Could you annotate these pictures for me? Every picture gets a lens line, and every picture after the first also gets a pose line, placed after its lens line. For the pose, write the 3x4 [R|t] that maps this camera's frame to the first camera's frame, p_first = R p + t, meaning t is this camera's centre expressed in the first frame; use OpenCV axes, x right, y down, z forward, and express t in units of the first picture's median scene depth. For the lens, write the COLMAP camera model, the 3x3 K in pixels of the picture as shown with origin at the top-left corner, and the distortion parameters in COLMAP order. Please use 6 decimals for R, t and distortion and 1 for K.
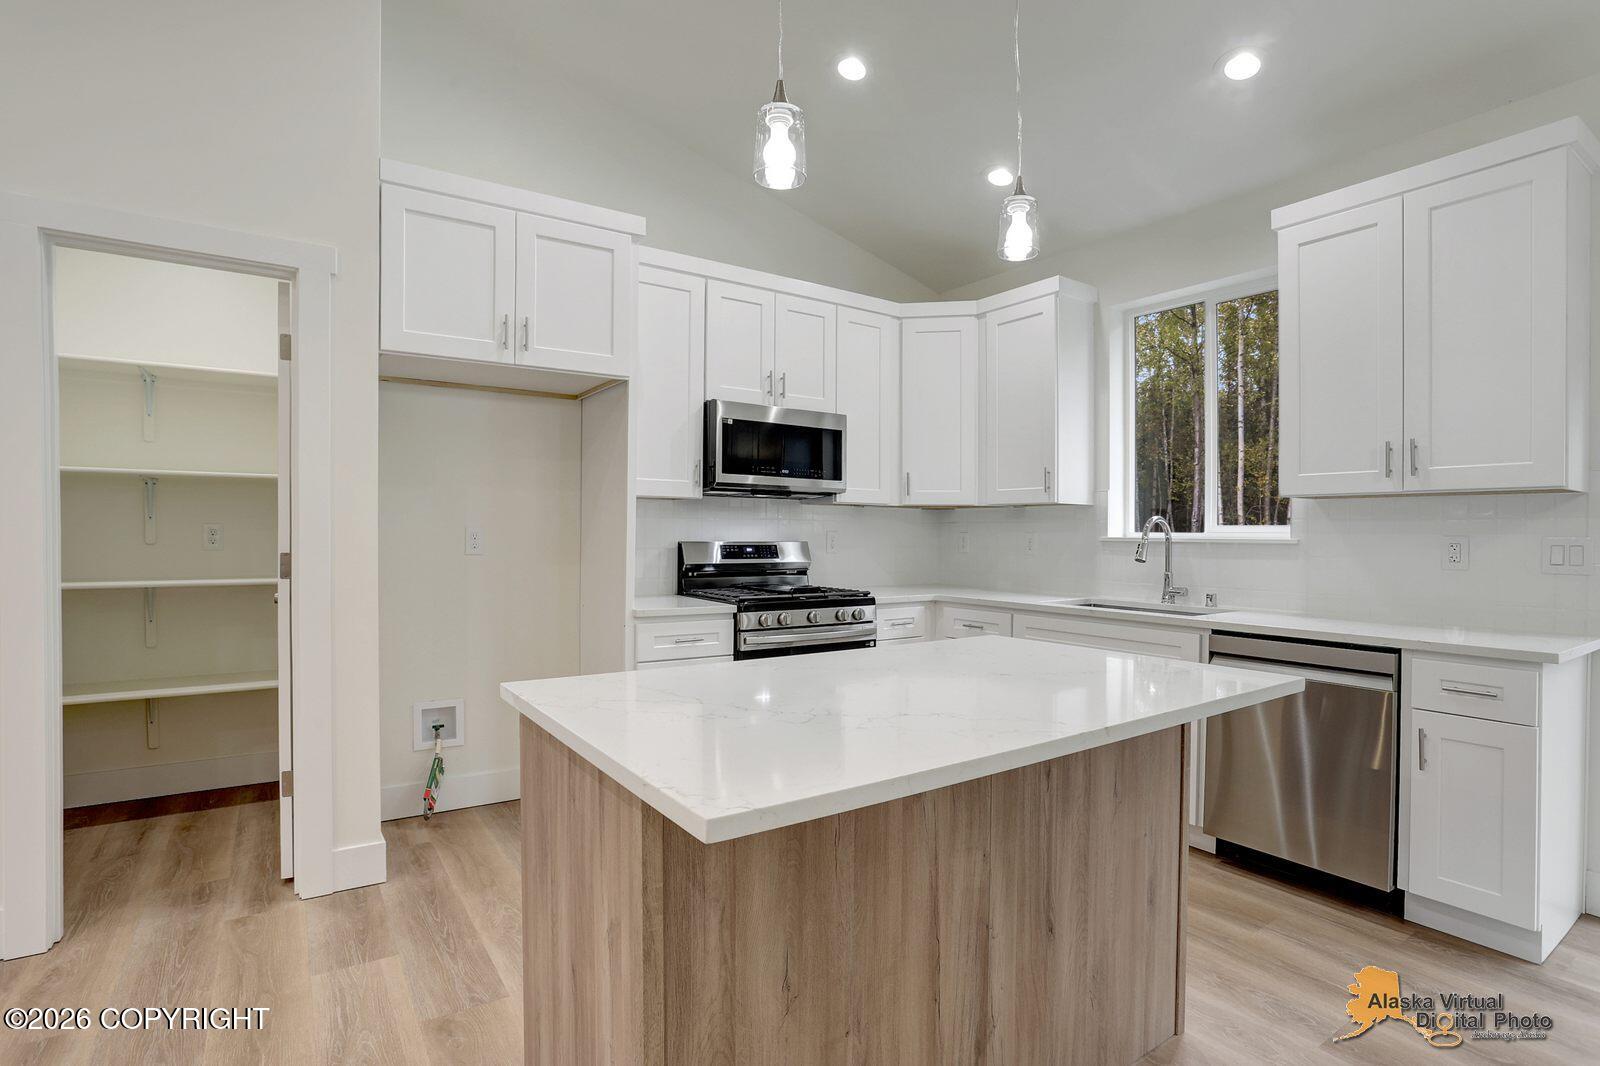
lens RADIAL K [[789.1, 0, 796.8], [0, 789.1, 526.3], [0, 0, 1]] dist [-0.071836, 0.028894]
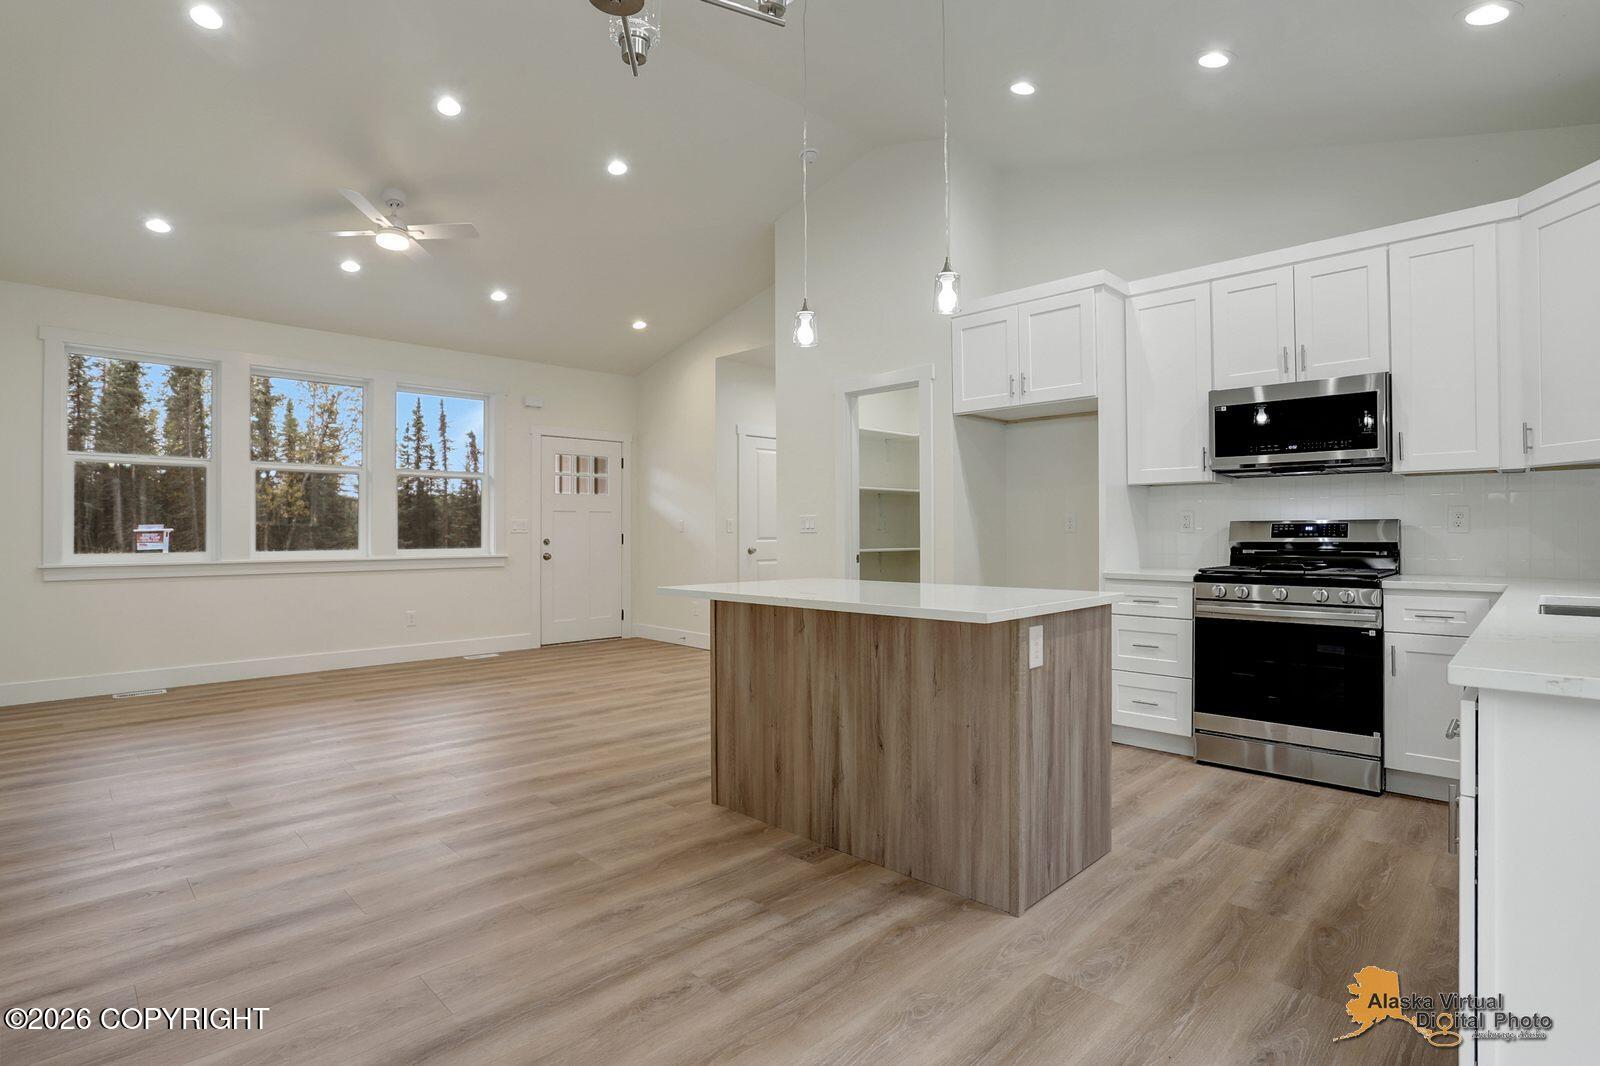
lens RADIAL K [[775.2, 0, 811.9], [0, 775.2, 533.8], [0, 0, 1]] dist [-0.063882, 0.028263]
pose [[0.201719, -0.007112, -0.979418, 1.209024], [0.013225, 0.999902, -0.004537, 0.052941], [0.979354, -0.012037, 0.201793, 0.342441]]
